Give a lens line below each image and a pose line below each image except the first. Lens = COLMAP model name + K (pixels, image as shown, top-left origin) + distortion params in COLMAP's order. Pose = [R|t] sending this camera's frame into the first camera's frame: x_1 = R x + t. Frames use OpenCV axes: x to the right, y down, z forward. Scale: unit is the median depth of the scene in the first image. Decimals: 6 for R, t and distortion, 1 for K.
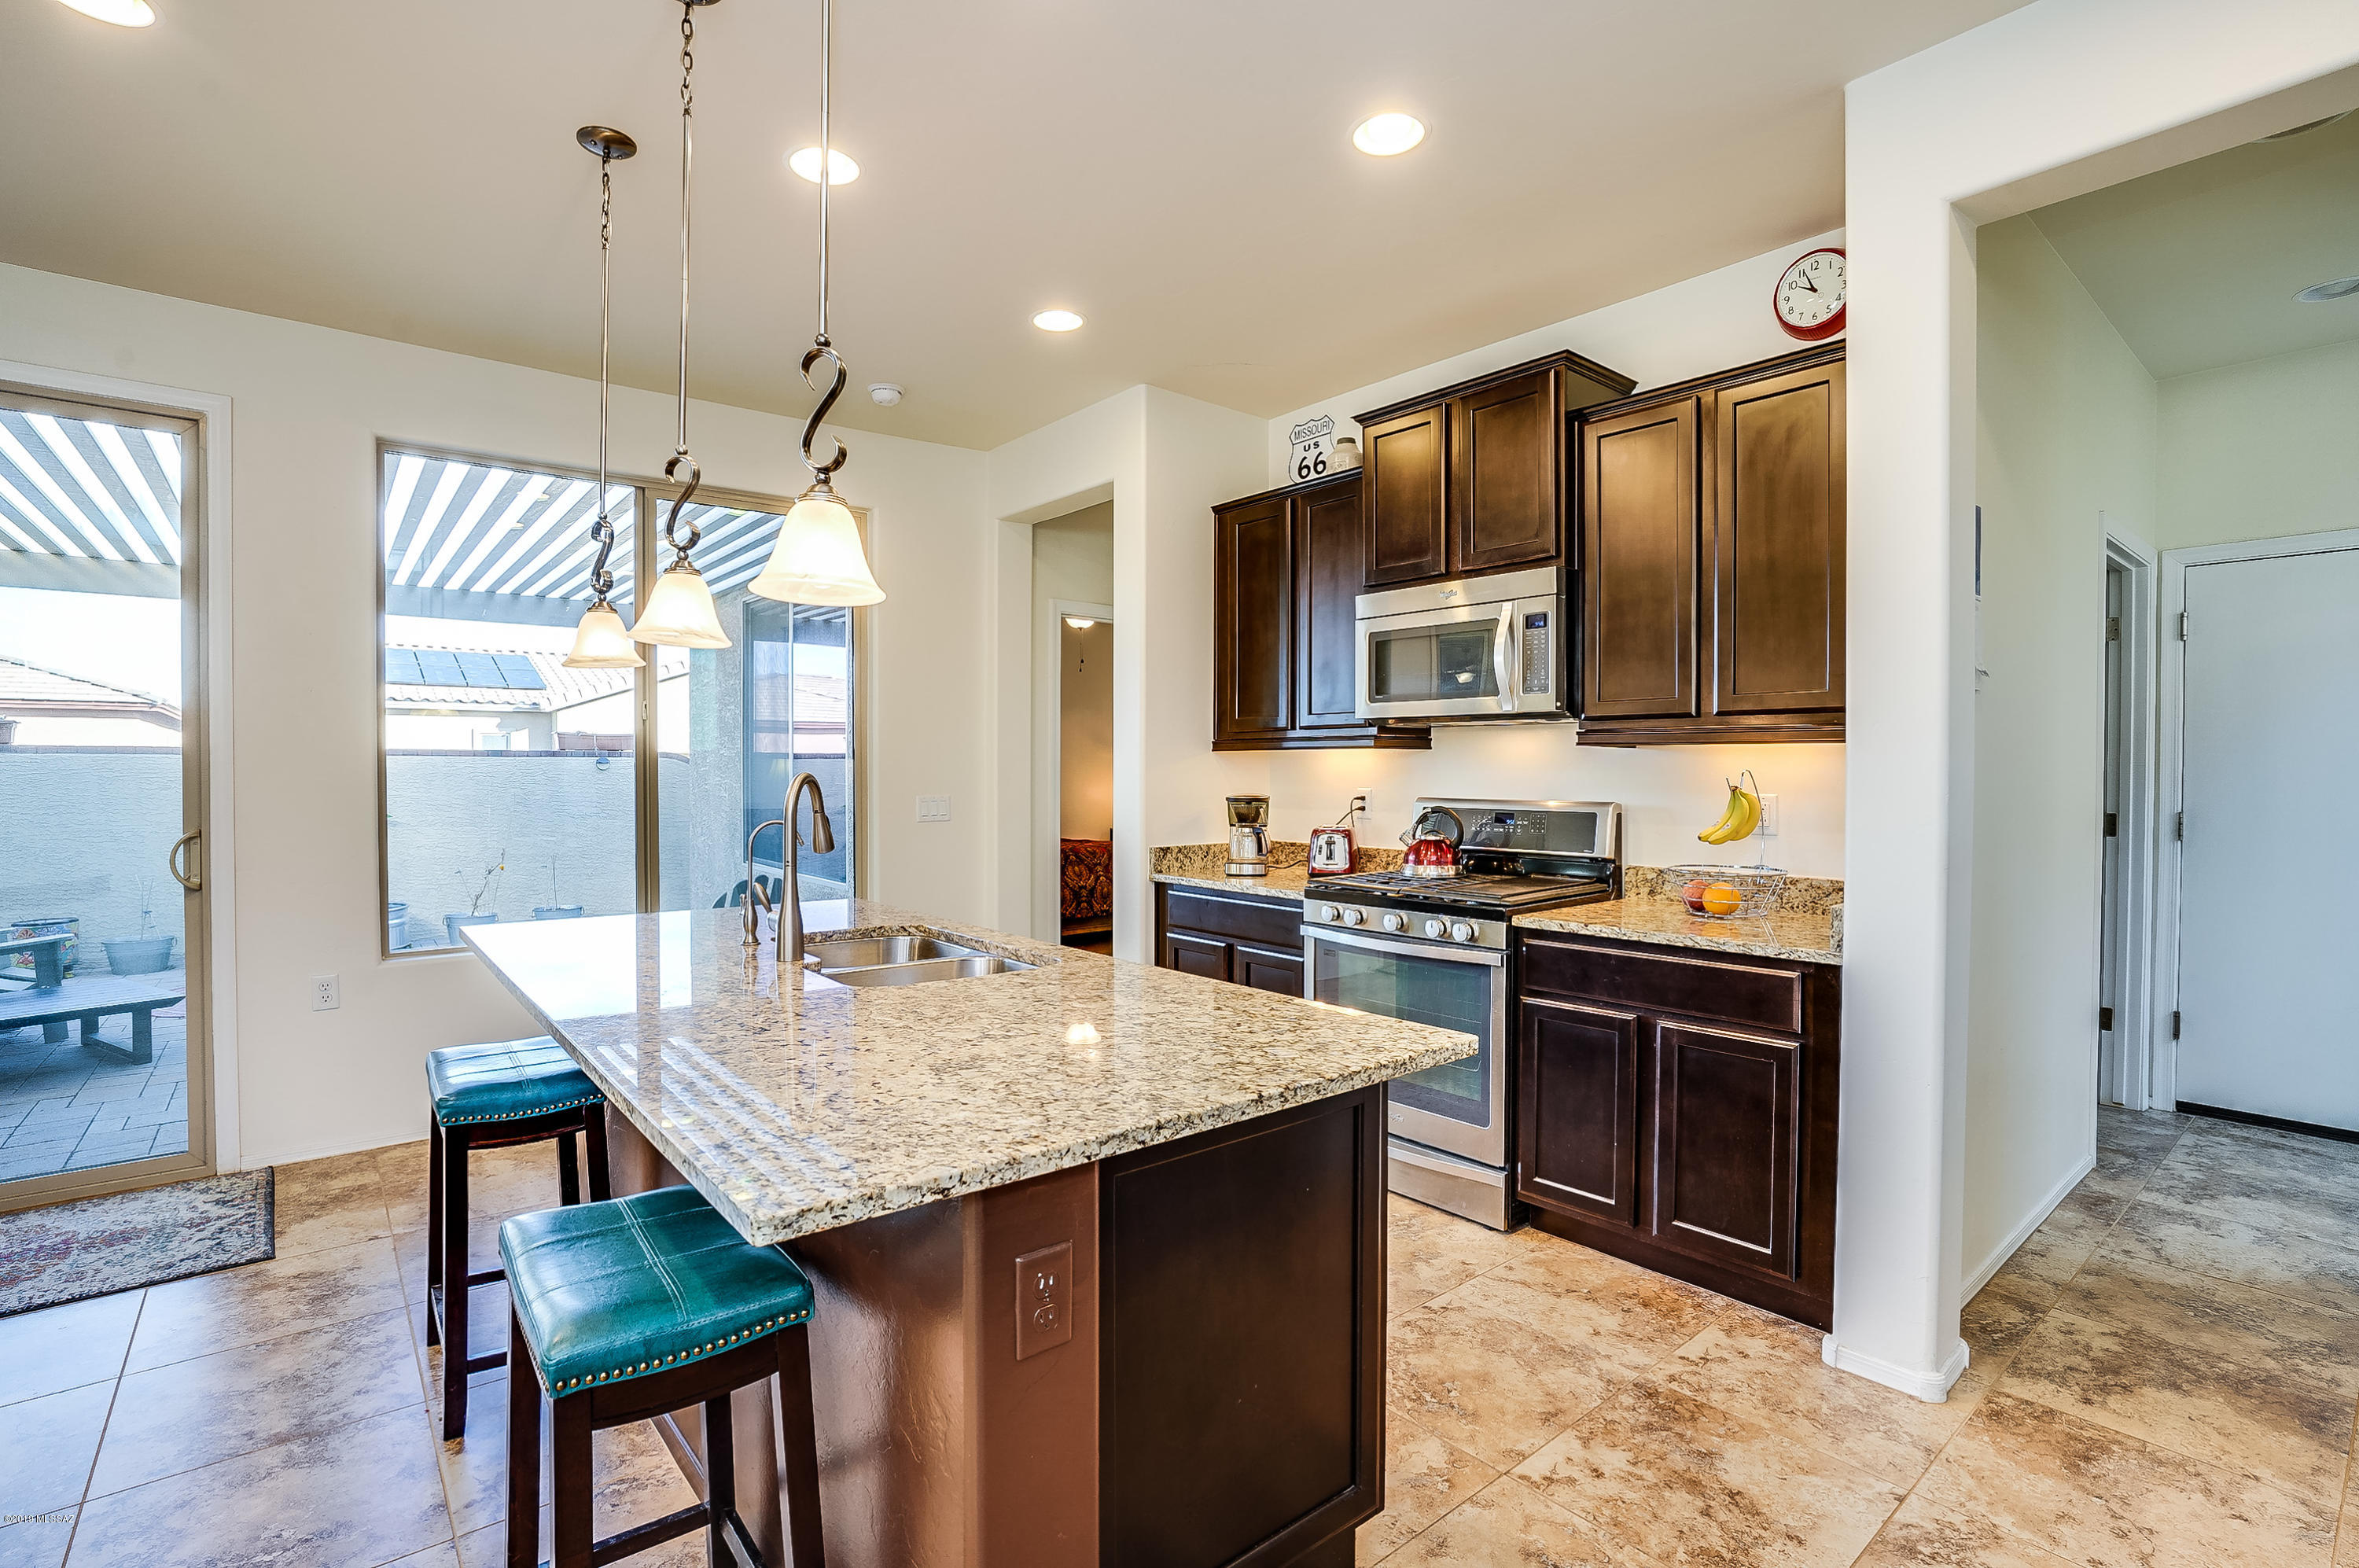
lens RADIAL K [[1088.9, 0, 1179.5], [0, 1088.9, 784.0], [0, 0, 1]] dist [-0.019802, 0.000570]
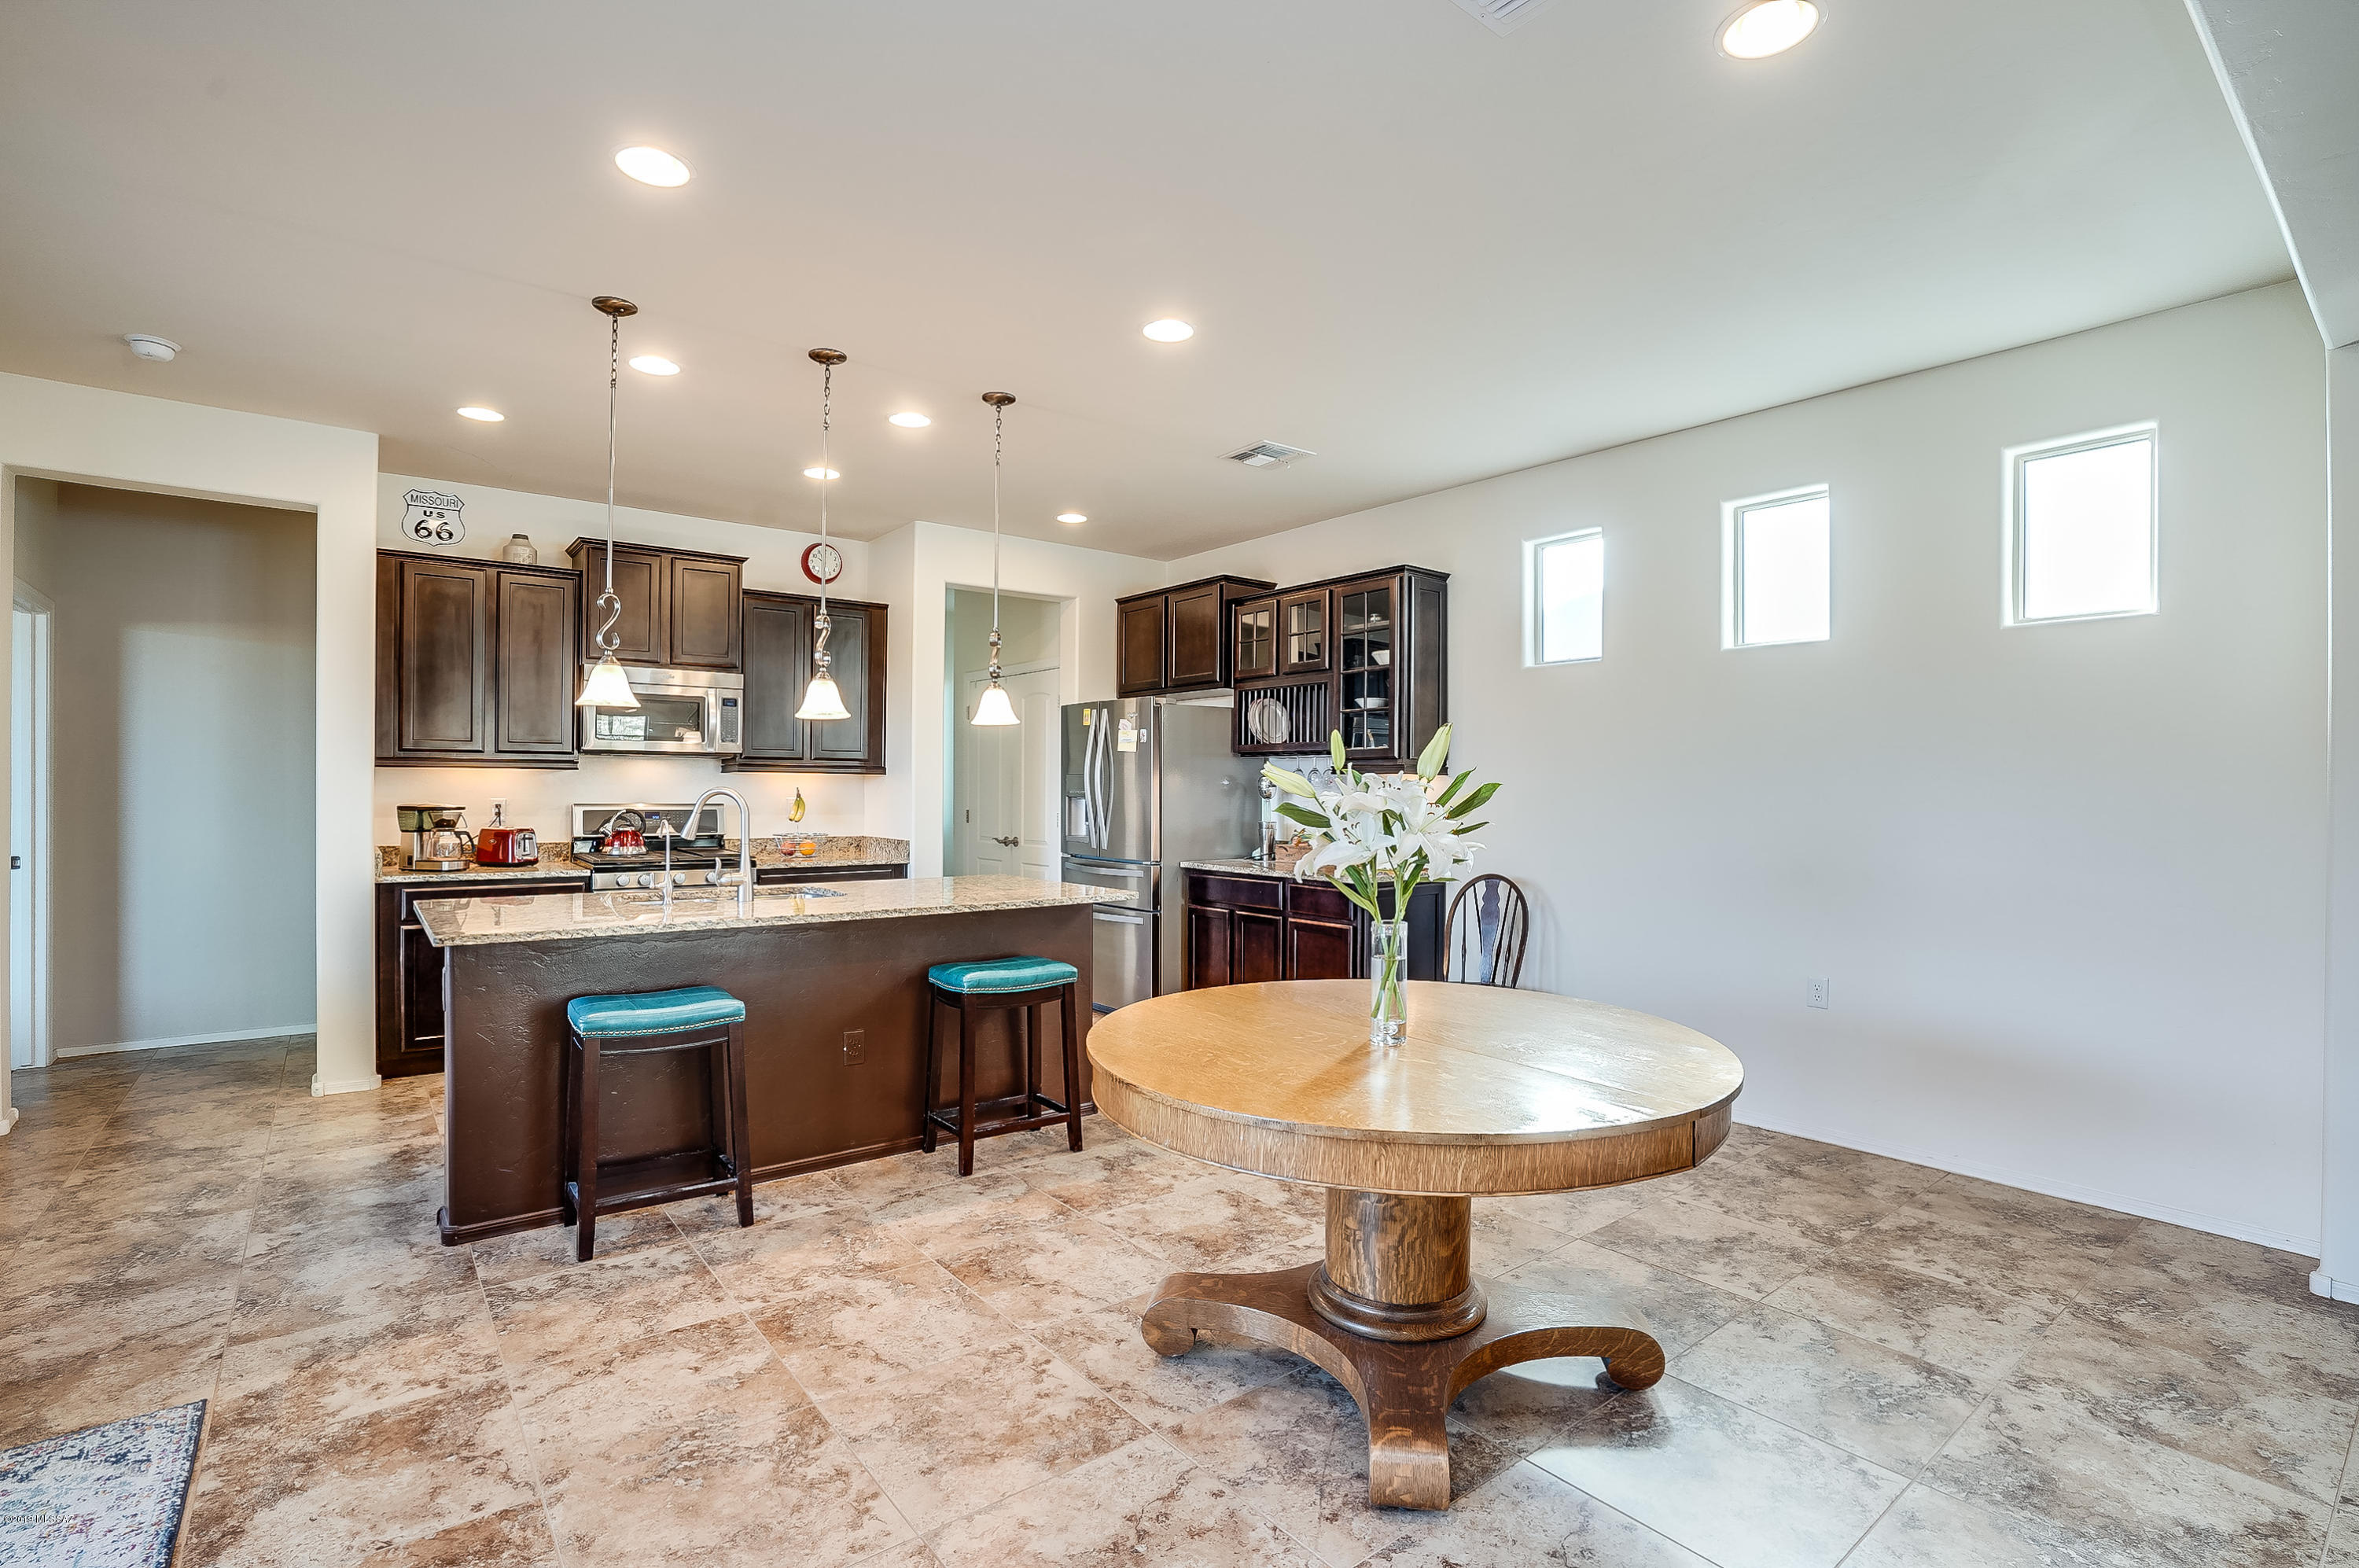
lens RADIAL K [[1057.4, 0, 1125.5], [0, 1057.4, 782.0], [0, 0, 1]] dist [-0.002119, 0.000221]
pose [[0.061337, 0.005300, 0.998103, -1.349934], [0.009627, 0.999936, -0.005902, -0.001420], [-0.998071, 0.009970, 0.061282, 0.231127]]
